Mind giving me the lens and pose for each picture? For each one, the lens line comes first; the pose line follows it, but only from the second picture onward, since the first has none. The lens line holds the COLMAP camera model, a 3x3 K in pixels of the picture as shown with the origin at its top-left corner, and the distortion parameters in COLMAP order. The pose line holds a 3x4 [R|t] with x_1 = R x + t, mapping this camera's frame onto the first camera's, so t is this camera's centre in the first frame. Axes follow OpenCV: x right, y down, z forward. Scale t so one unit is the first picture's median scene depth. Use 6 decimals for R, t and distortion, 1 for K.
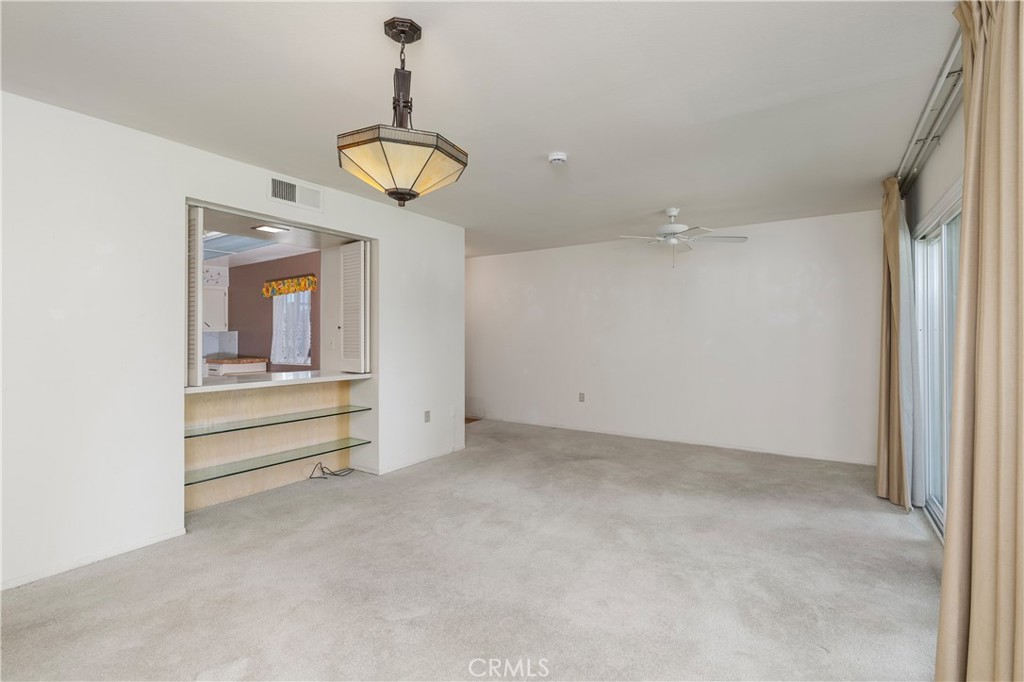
lens RADIAL K [[462.8, 0, 515.5], [0, 462.8, 341.7], [0, 0, 1]] dist [-0.000695, 0.000075]
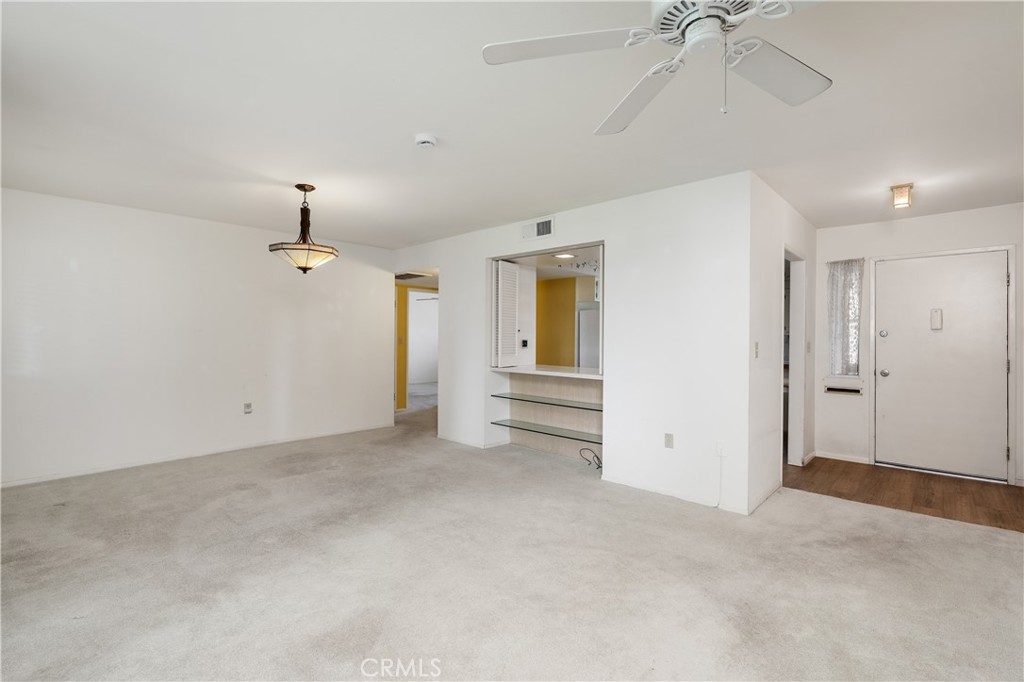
lens RADIAL K [[462.8, 0, 515.5], [0, 462.8, 341.7], [0, 0, 1]] dist [-0.000695, 0.000075]
pose [[-0.159512, 0.012597, -0.987116, 0.810979], [-0.013253, 0.999801, 0.014900, -0.019625], [0.987107, 0.015459, -0.159314, 1.122141]]
